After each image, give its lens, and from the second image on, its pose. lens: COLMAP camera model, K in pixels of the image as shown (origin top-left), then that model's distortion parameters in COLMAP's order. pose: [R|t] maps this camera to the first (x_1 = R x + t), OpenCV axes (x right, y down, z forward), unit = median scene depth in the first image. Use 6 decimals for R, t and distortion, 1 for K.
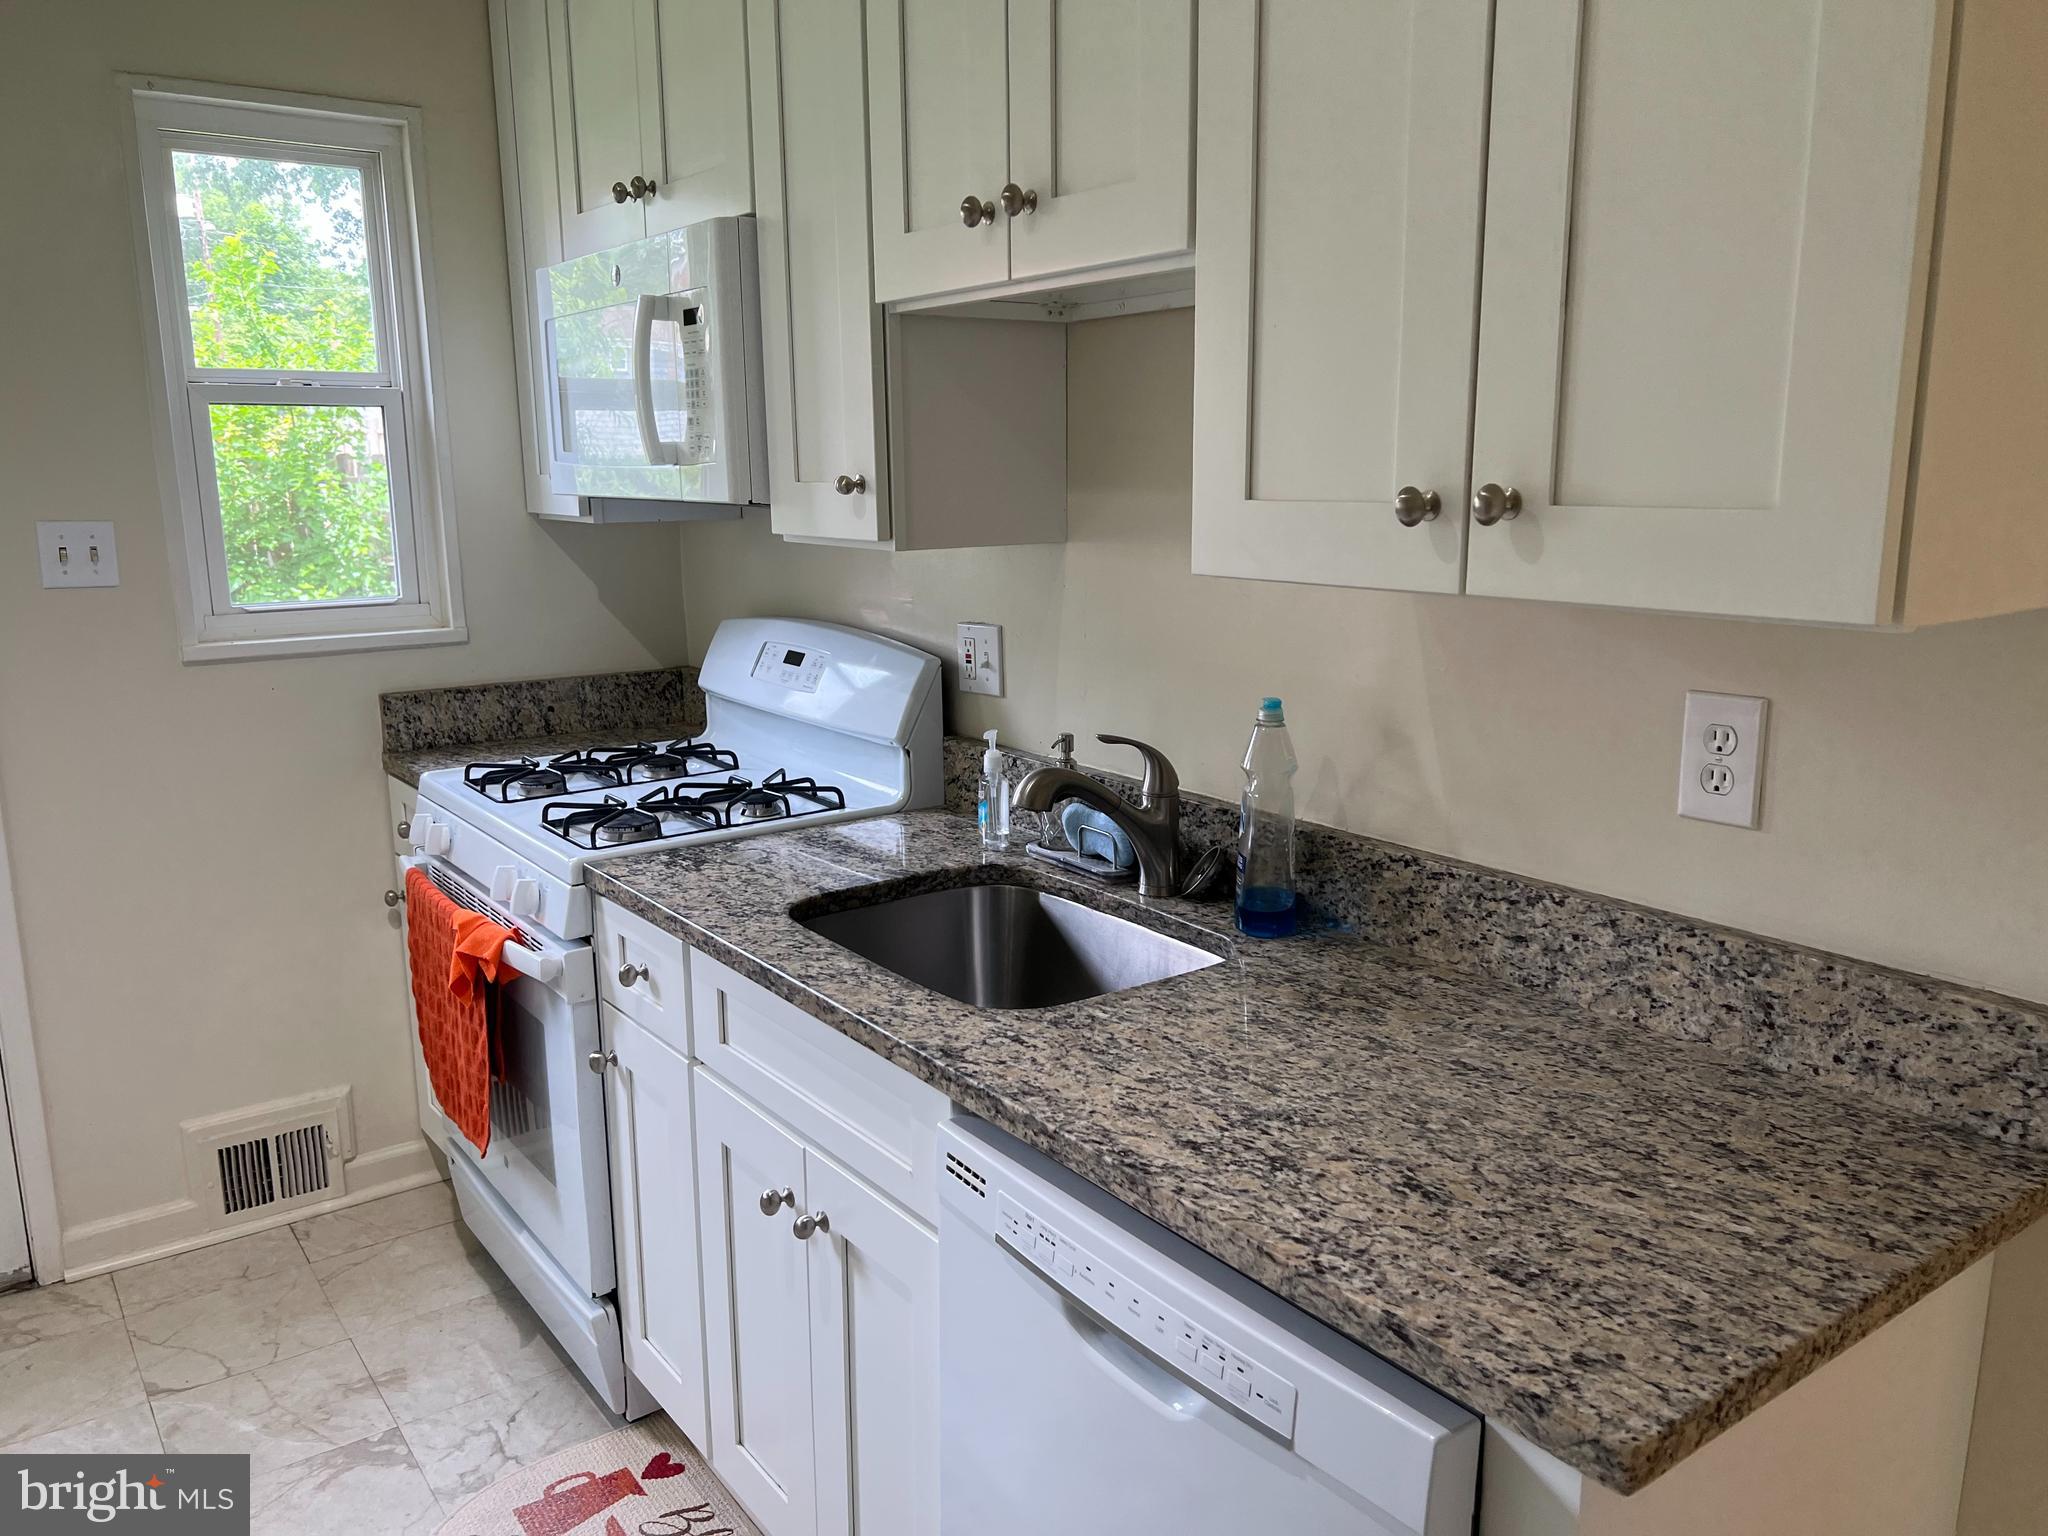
lens RADIAL K [[1554.1, 0, 1054.6], [0, 1554.1, 772.2], [0, 0, 1]] dist [0.079974, -0.079440]
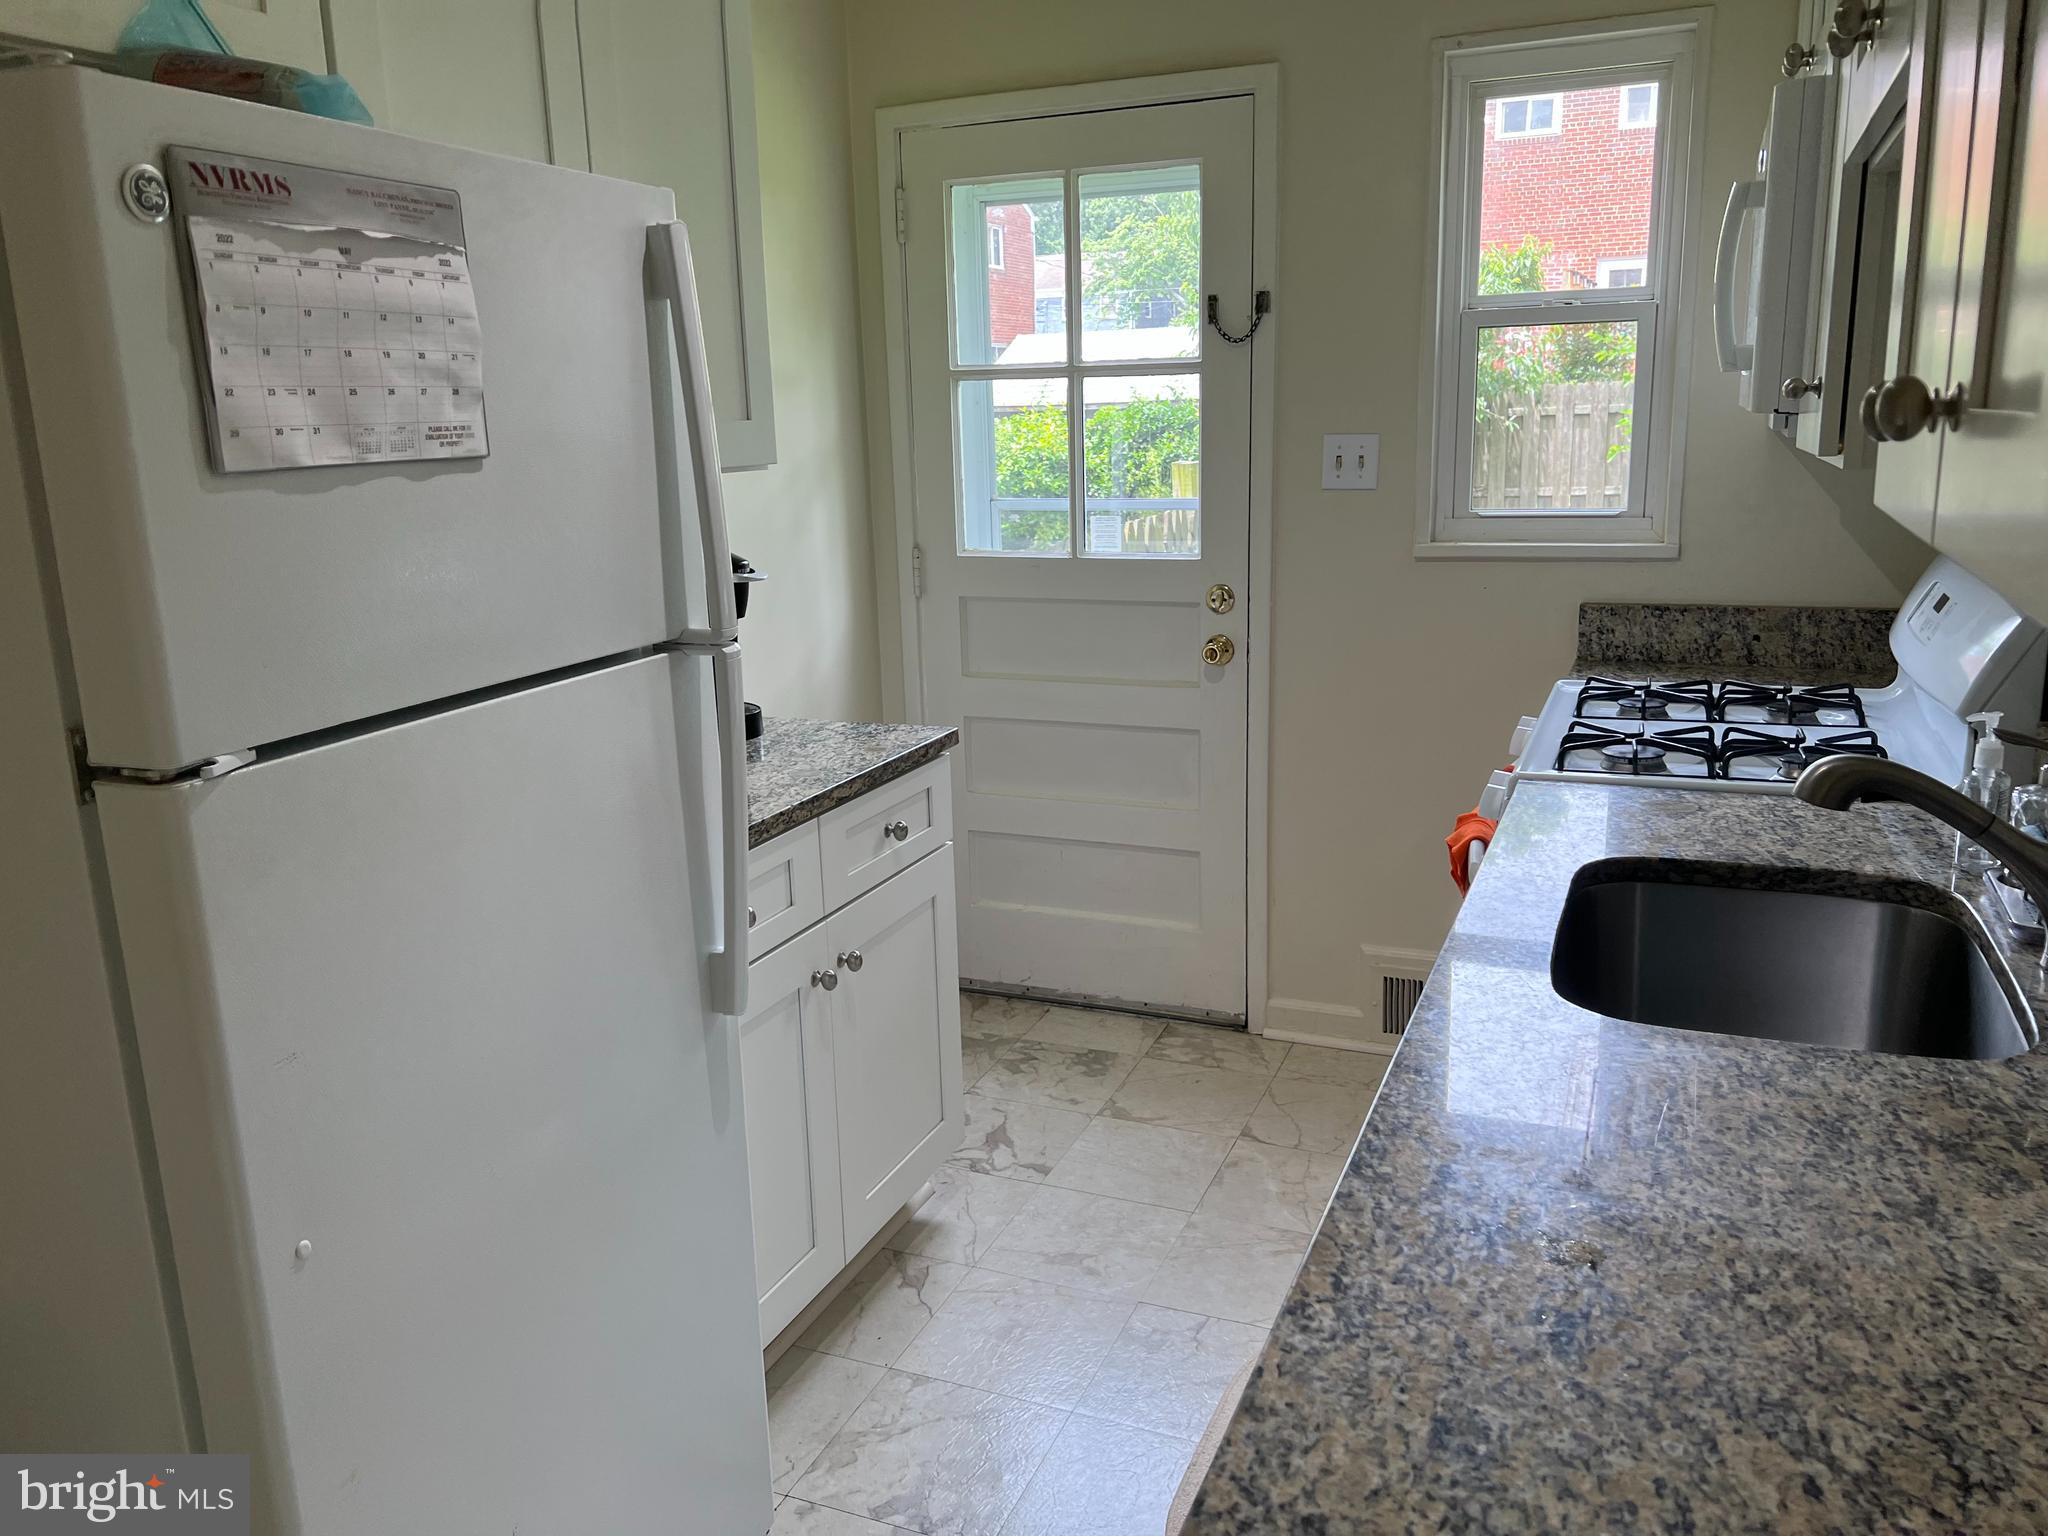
lens RADIAL K [[1568.1, 0, 1024.0], [0, 1568.1, 768.0], [0, 0, 1]] dist [0.082654, -0.112959]
pose [[0.508598, 0.187618, -0.840314, 0.411710], [-0.148347, 0.980469, 0.129125, -0.034210], [0.848128, 0.058985, 0.526498, 0.215303]]
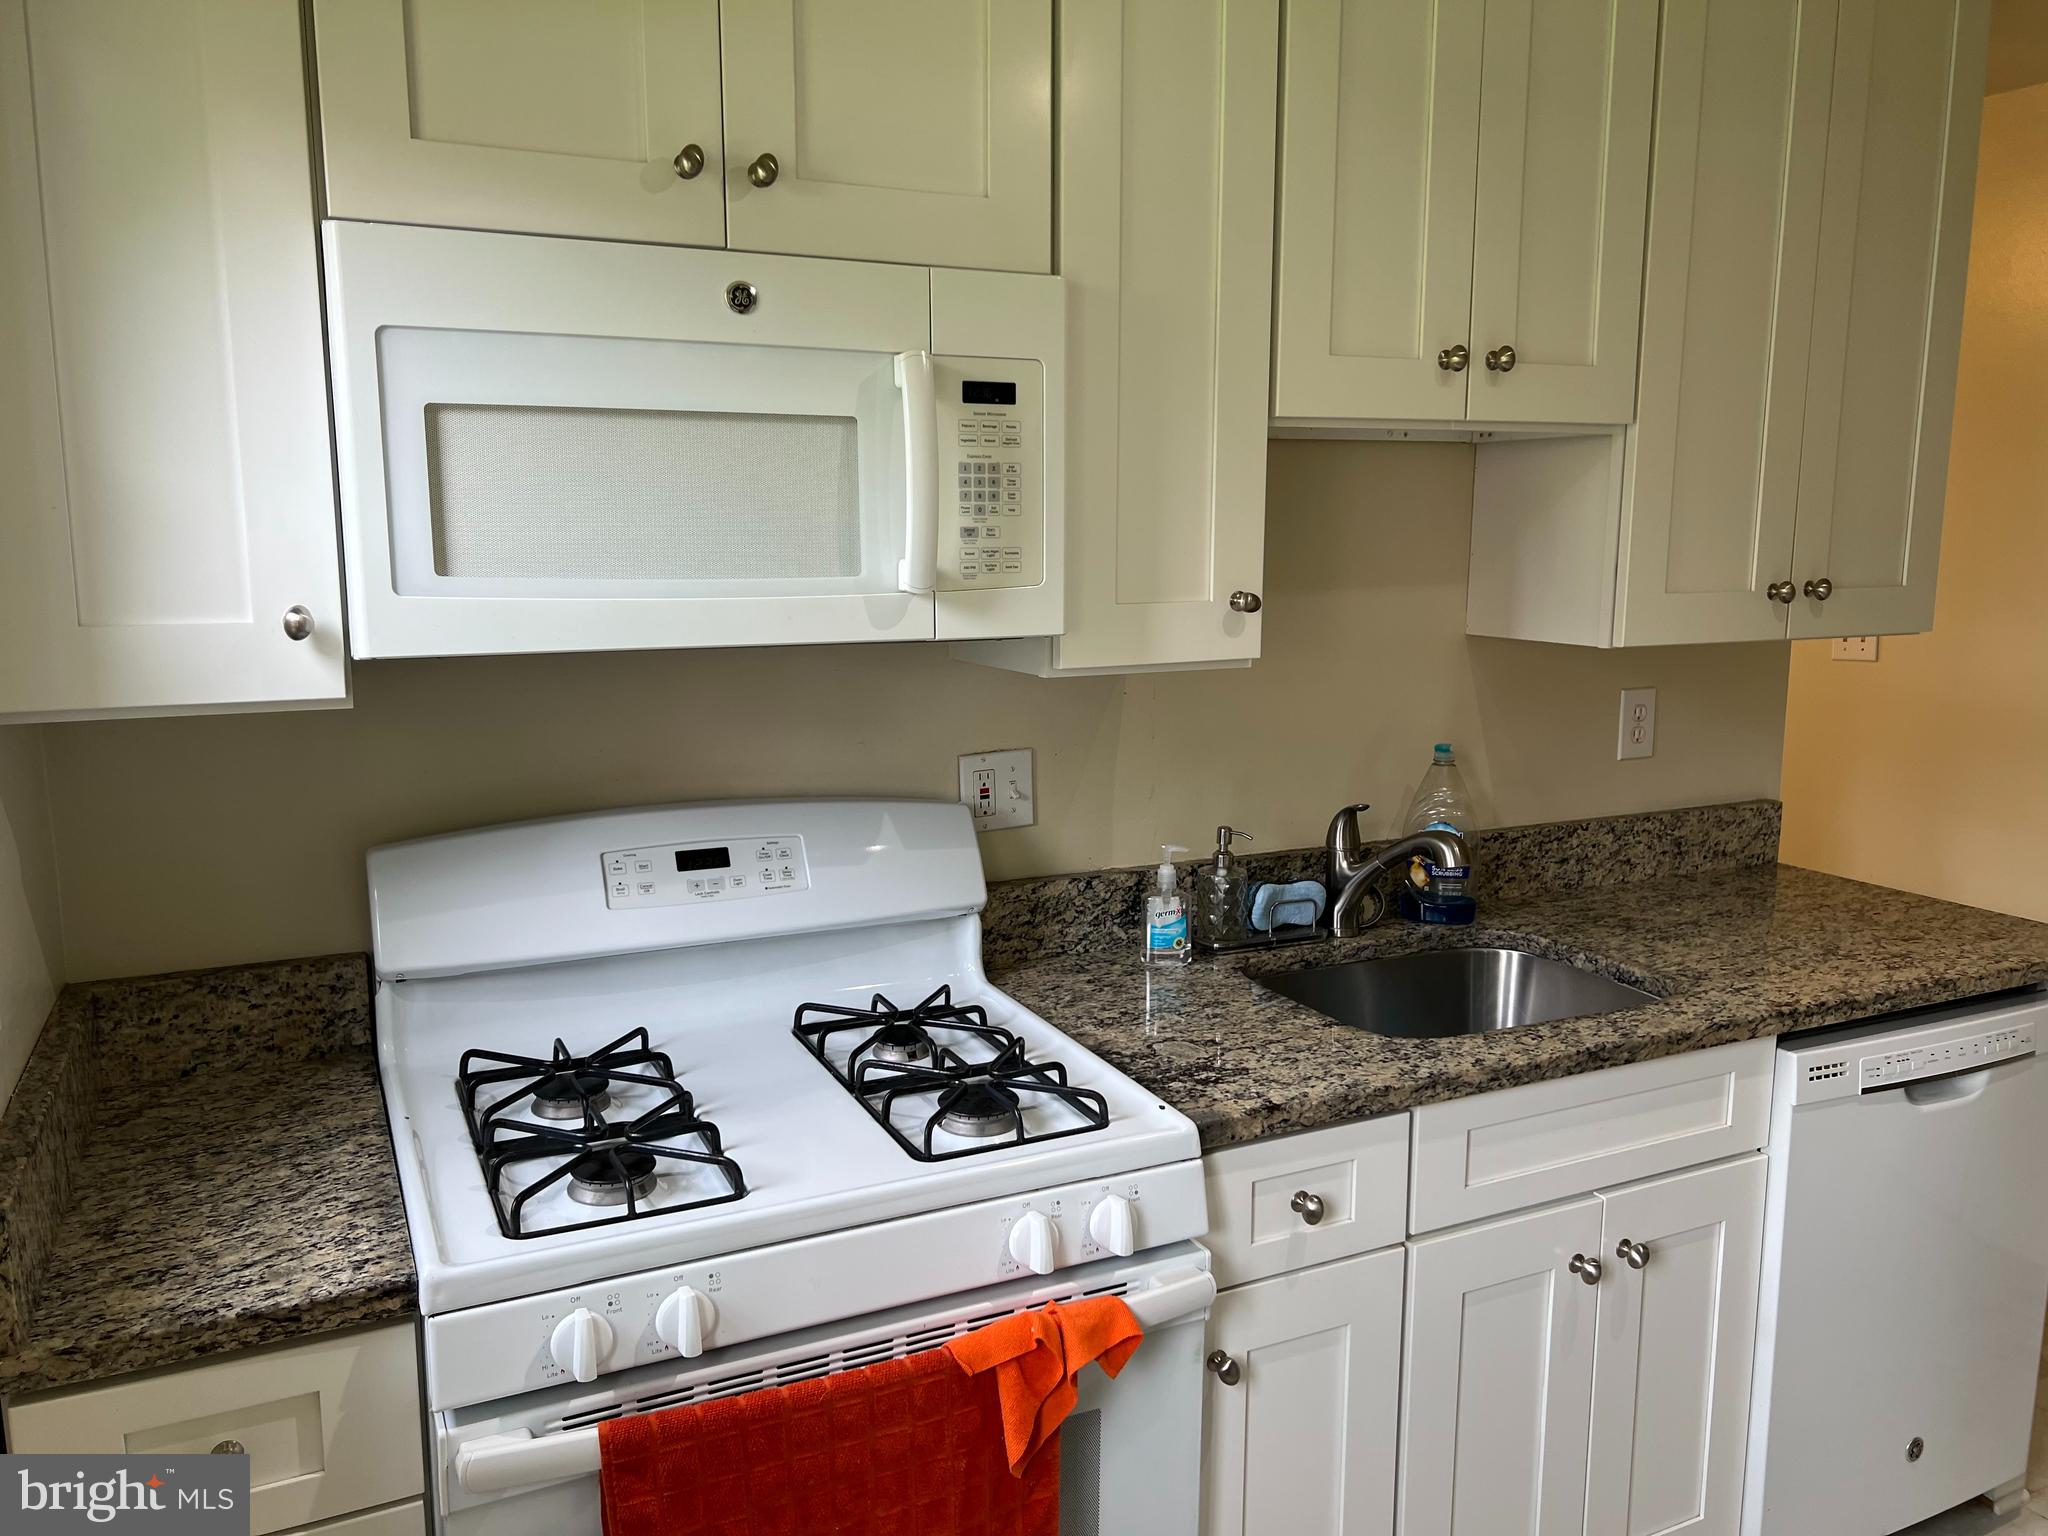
lens RADIAL K [[1513.1, 0, 1024.0], [0, 1513.1, 768.0], [0, 0, 1]] dist [0.157942, -0.295253]
pose [[0.184852, -0.149889, 0.971269, -1.070302], [0.192300, 0.974713, 0.113822, -0.219888], [-0.963769, 0.165734, 0.209002, 0.966208]]
